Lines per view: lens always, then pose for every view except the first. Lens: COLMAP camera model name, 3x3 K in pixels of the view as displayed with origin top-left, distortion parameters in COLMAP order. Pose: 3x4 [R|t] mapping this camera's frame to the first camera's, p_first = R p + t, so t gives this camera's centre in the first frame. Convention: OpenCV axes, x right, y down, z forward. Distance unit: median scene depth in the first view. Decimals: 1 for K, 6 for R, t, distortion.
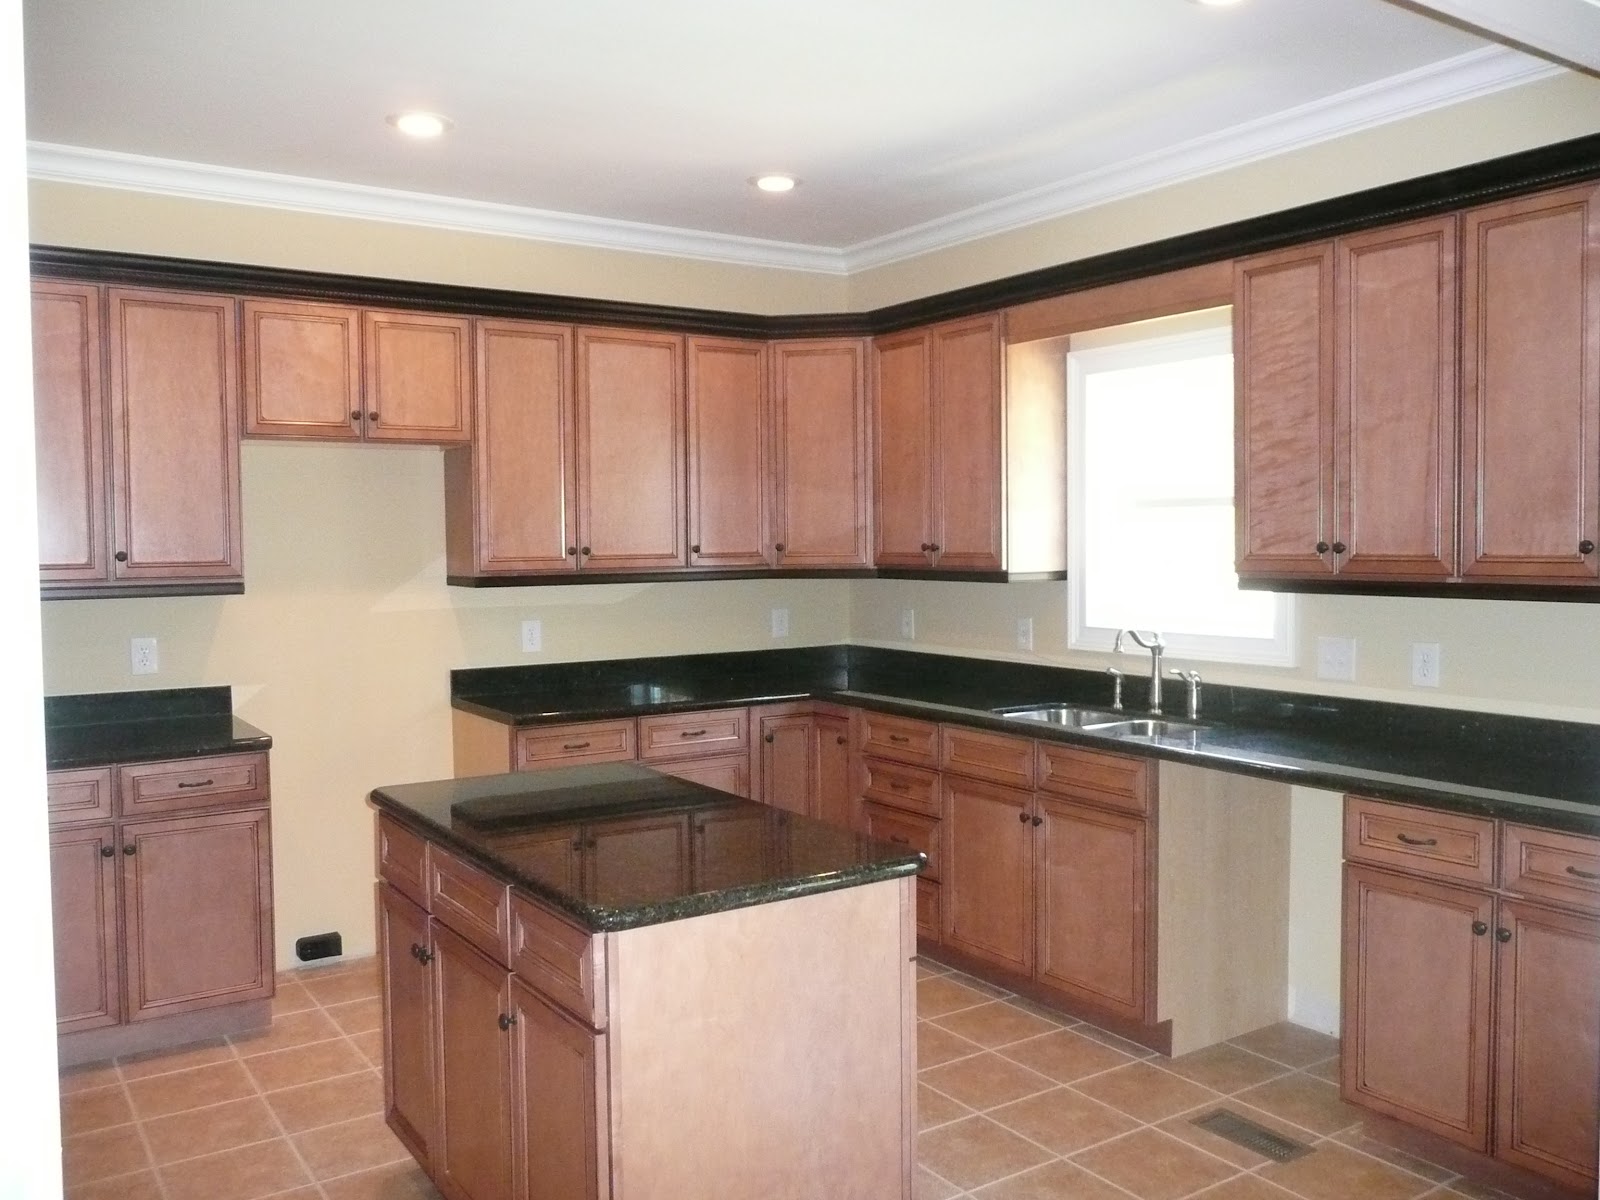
lens RADIAL K [[1325.1, 0, 807.5], [0, 1325.1, 595.8], [0, 0, 1]] dist [-0.034232, 0.002381]
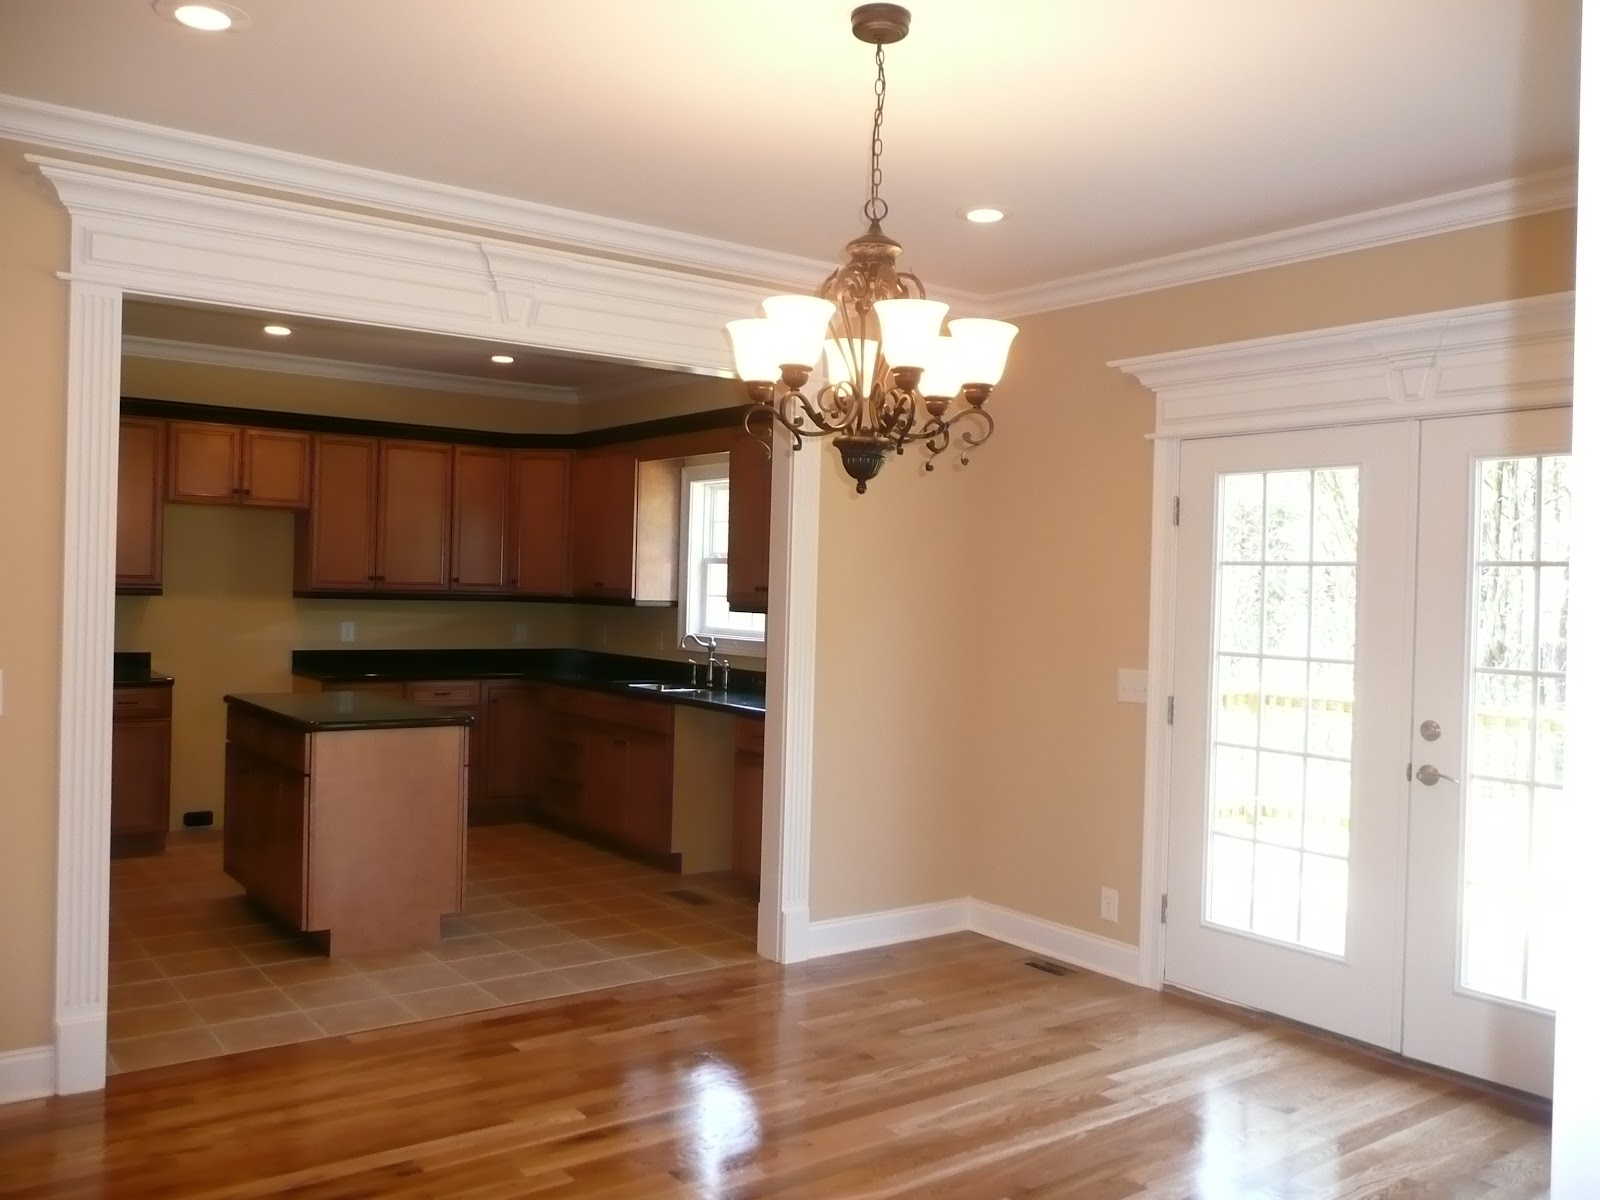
lens RADIAL K [[1328.6, 0, 806.1], [0, 1328.6, 597.3], [0, 0, 1]] dist [-0.022027, 0.008368]
pose [[0.998147, 0.035492, 0.049426, 0.284455], [-0.033741, 0.998788, -0.035836, 0.030873], [-0.050638, 0.034102, 0.998135, -0.666794]]
